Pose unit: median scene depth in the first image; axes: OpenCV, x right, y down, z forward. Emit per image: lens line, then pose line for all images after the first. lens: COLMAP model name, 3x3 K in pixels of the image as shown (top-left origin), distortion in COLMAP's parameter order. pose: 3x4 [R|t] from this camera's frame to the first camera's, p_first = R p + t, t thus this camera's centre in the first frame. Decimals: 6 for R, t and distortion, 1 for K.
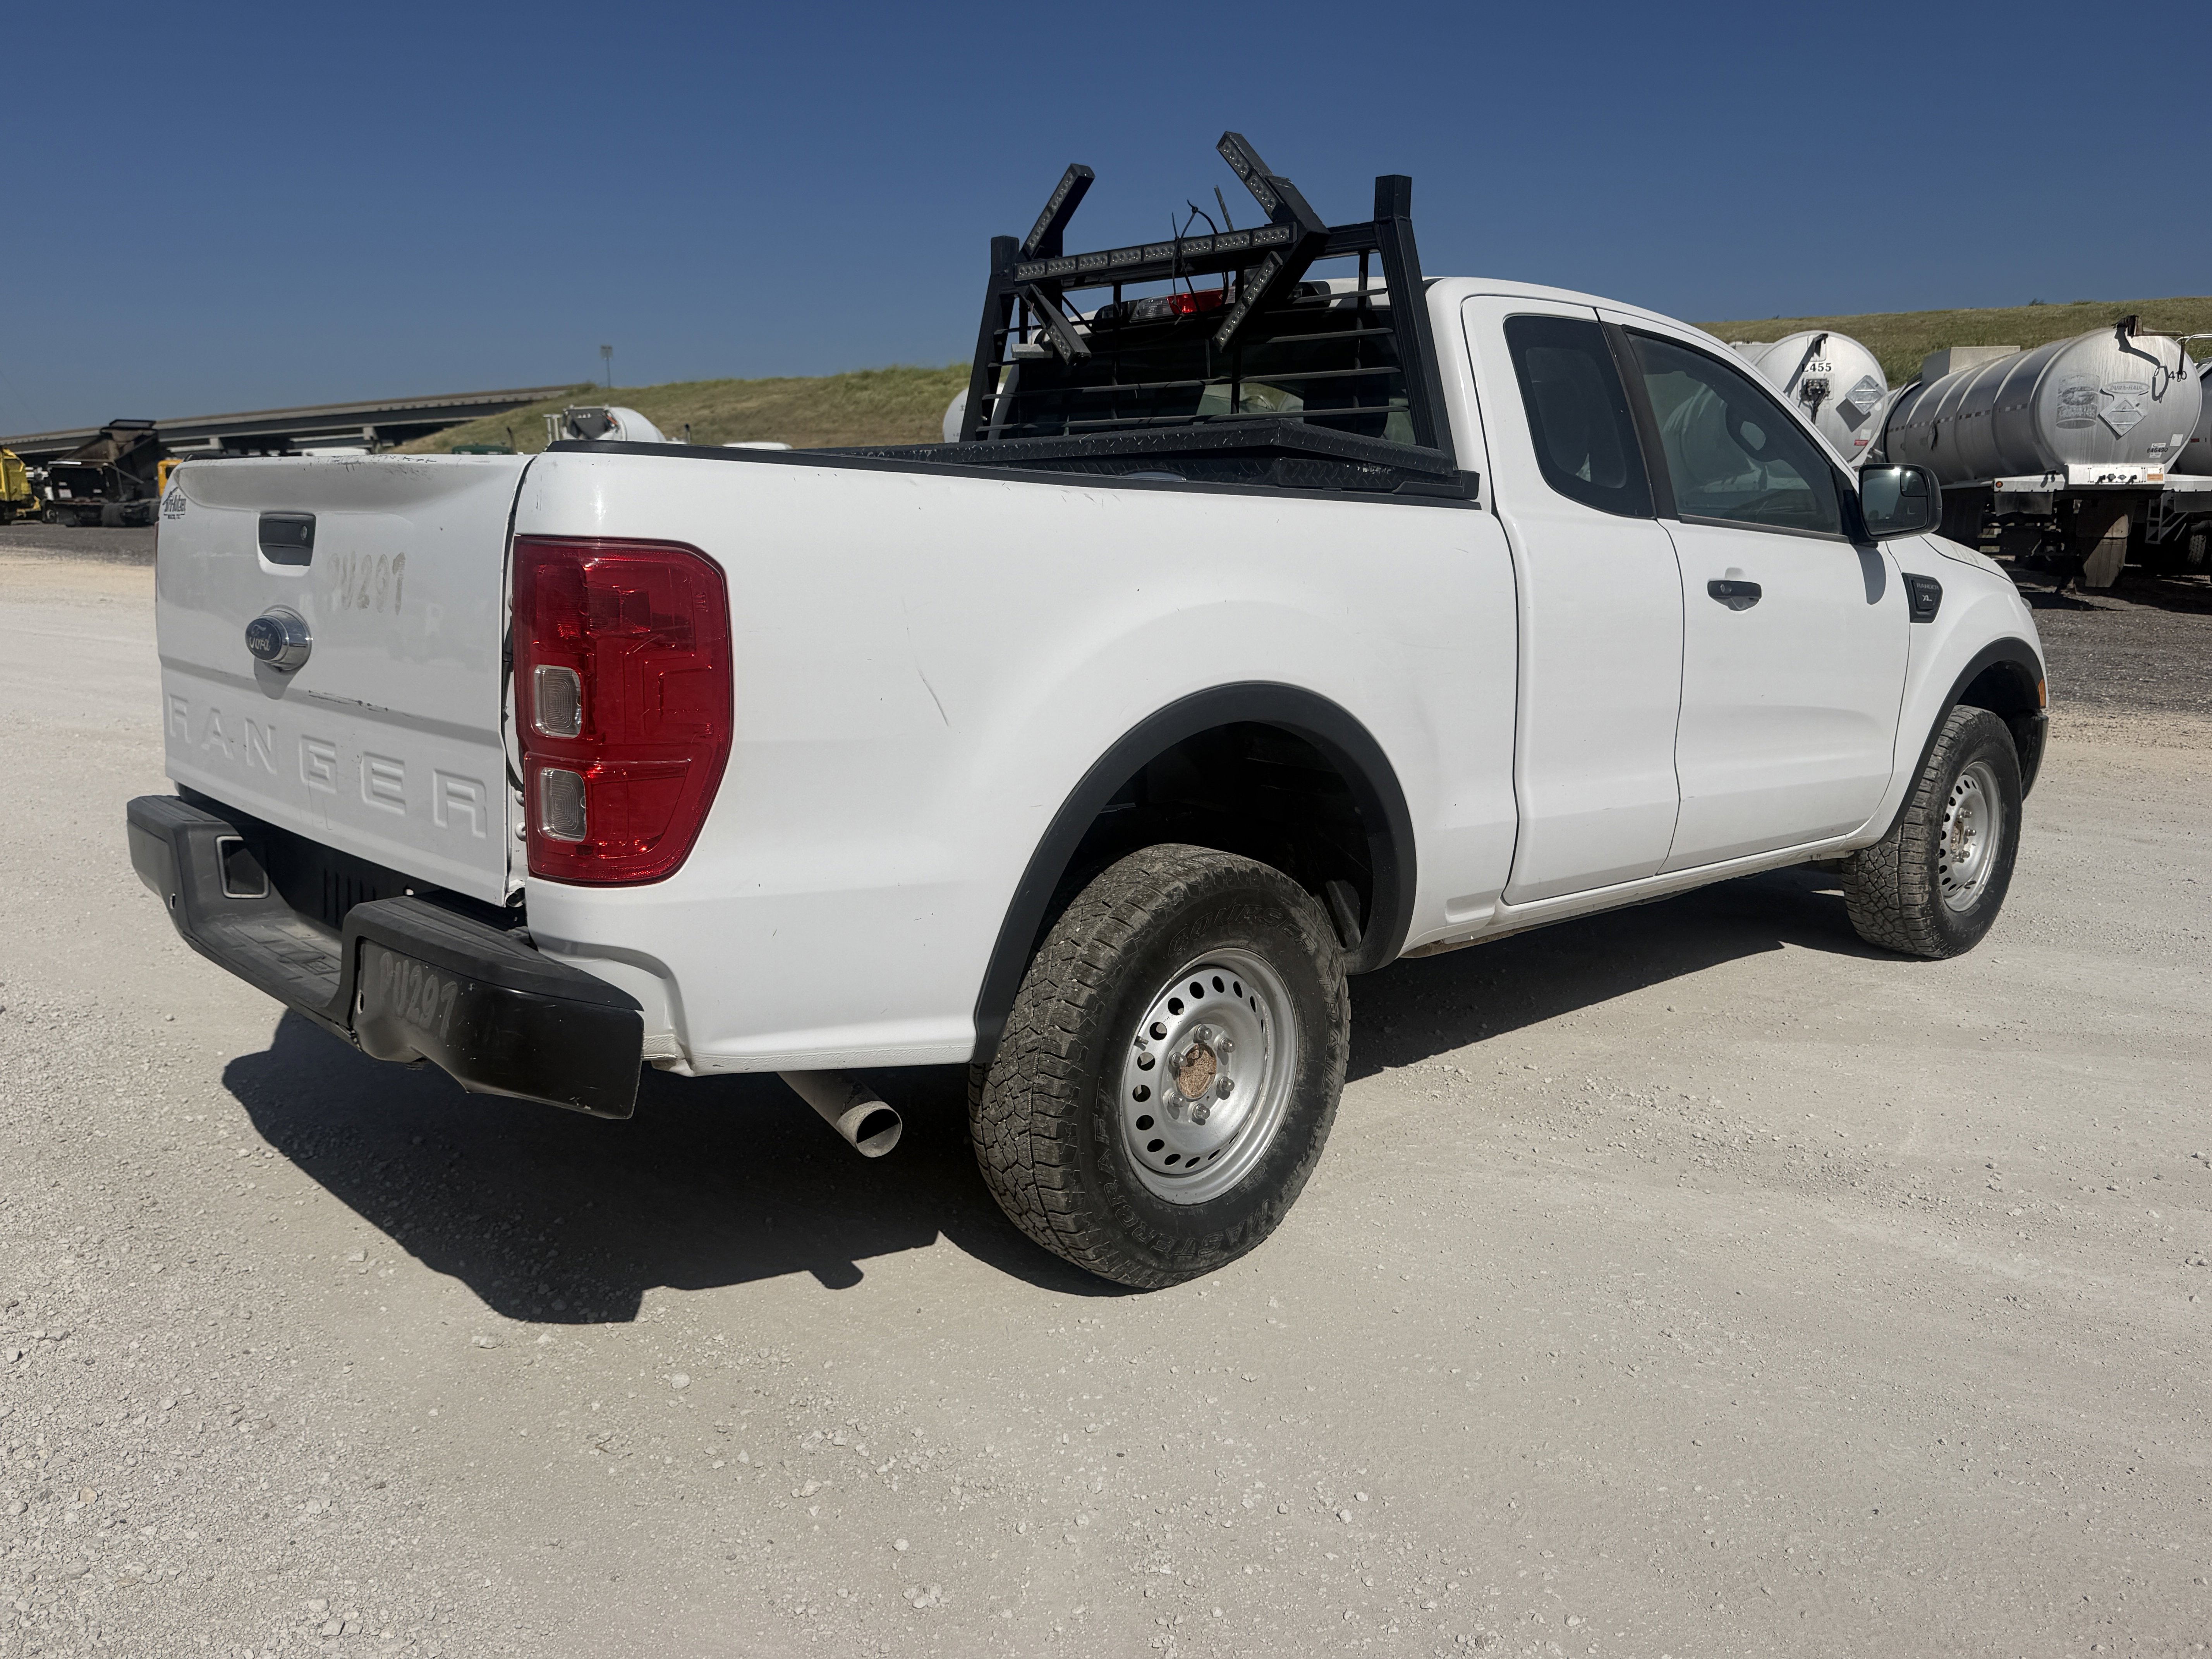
lens RADIAL K [[1727.6, 0, 1106.0], [0, 1727.6, 829.5], [0, 0, 1]] dist [0.104637, -0.175528]
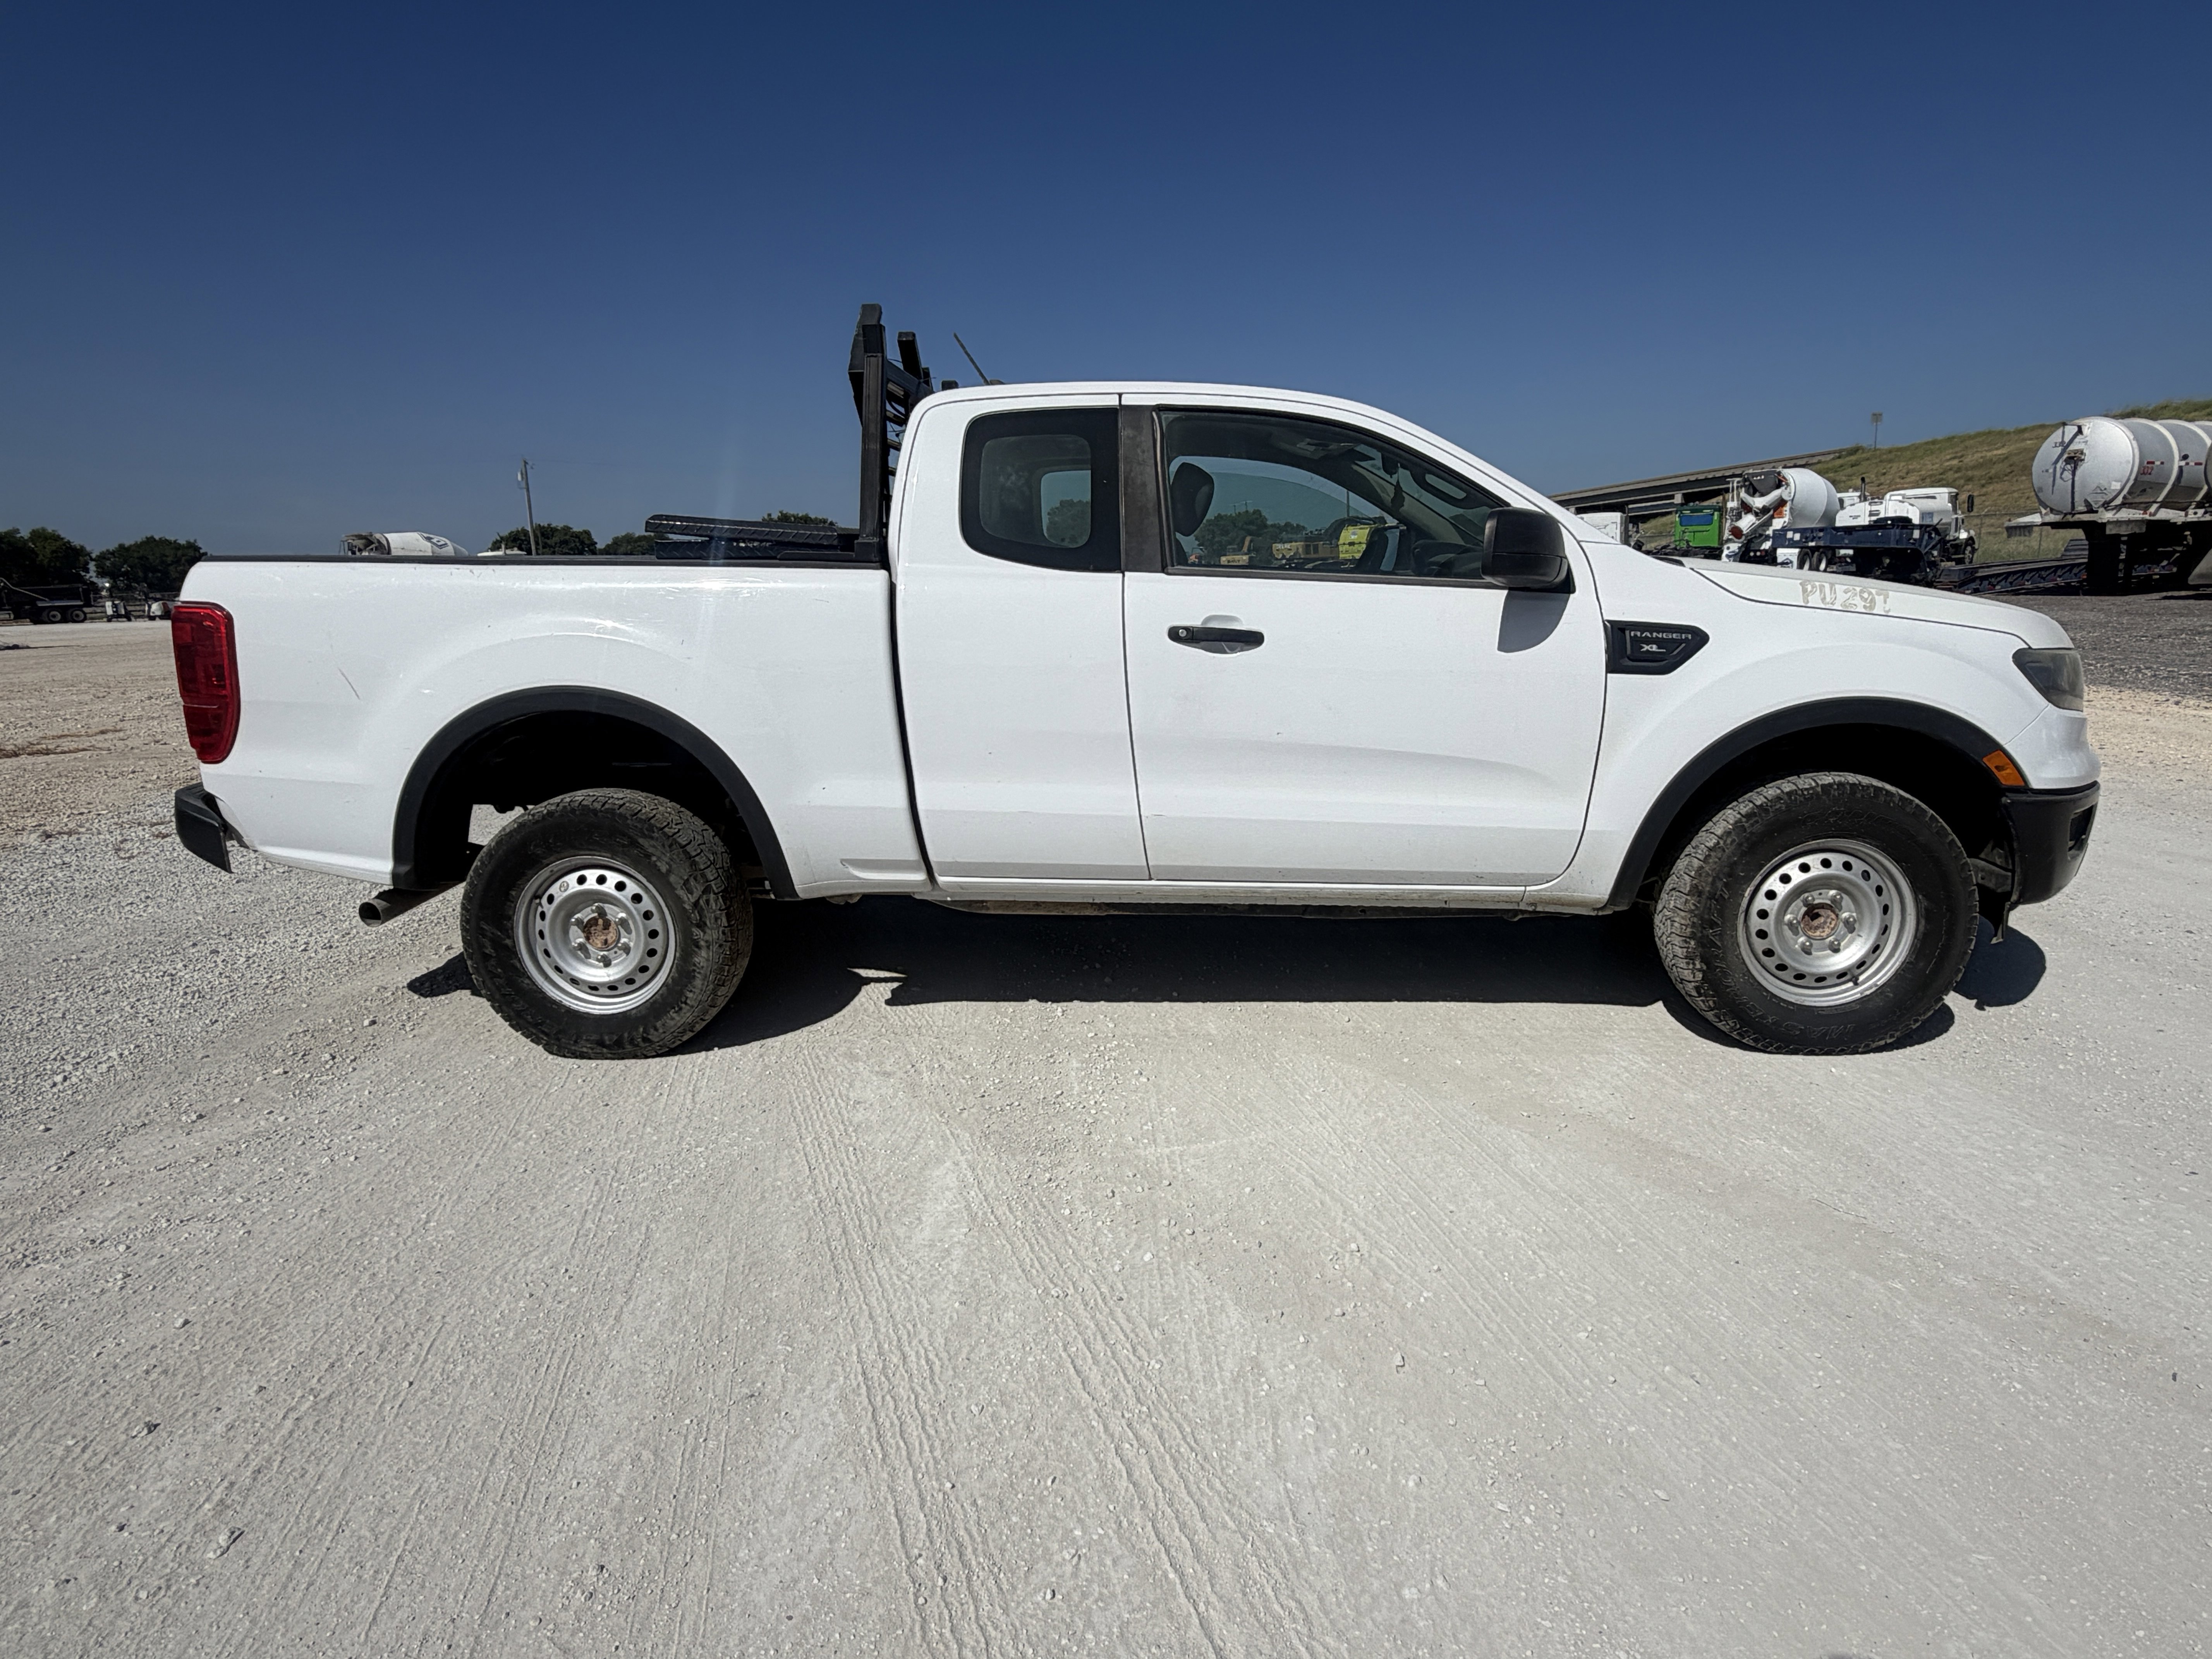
lens RADIAL K [[1308.2, 0, 1106.0], [0, 1308.2, 829.5], [0, 0, 1]] dist [0.001612, 0.001865]
pose [[0.687004, 0.122880, -0.716188, 0.958375], [-0.105003, 0.992041, 0.069486, -0.067539], [0.719027, 0.027465, 0.694439, 0.390928]]
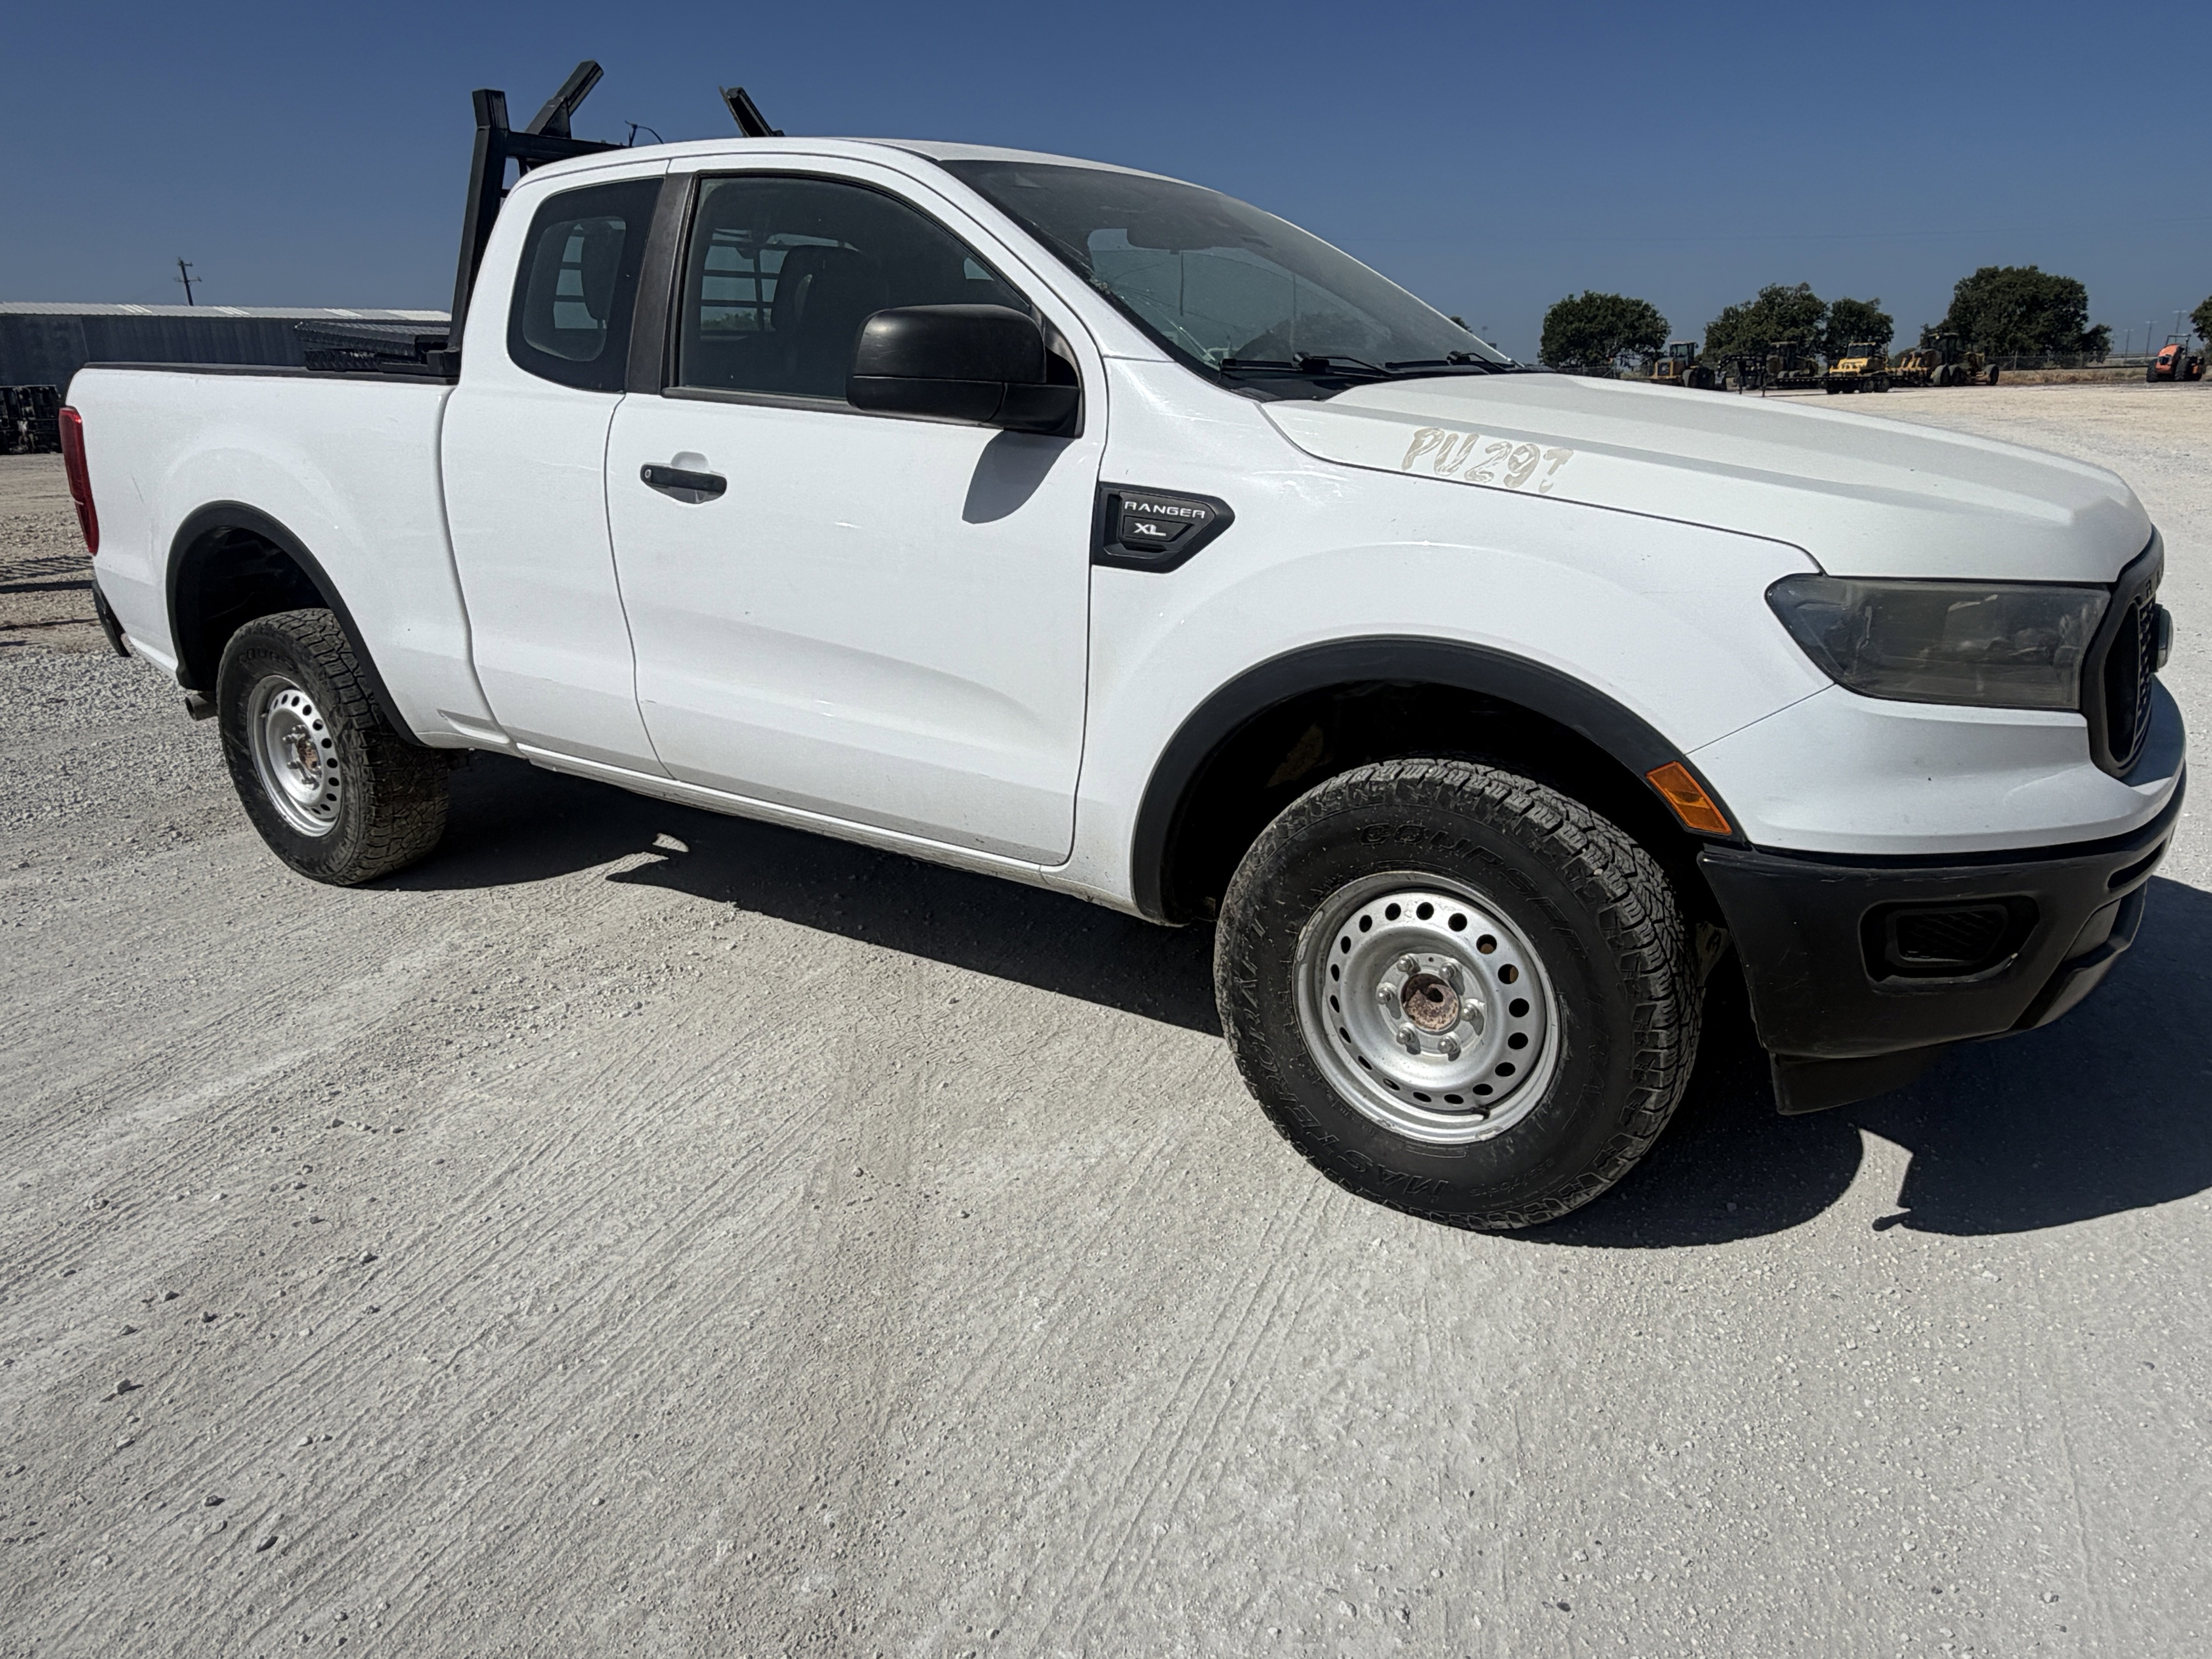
lens RADIAL K [[1538.0, 0, 1106.0], [0, 1538.0, 829.5], [0, 0, 1]] dist [-0.003153, -0.013375]
pose [[0.206483, 0.277842, -0.938173, 1.207071], [-0.153529, 0.956159, 0.249379, -0.200307], [0.966330, 0.092544, 0.240088, 1.076506]]
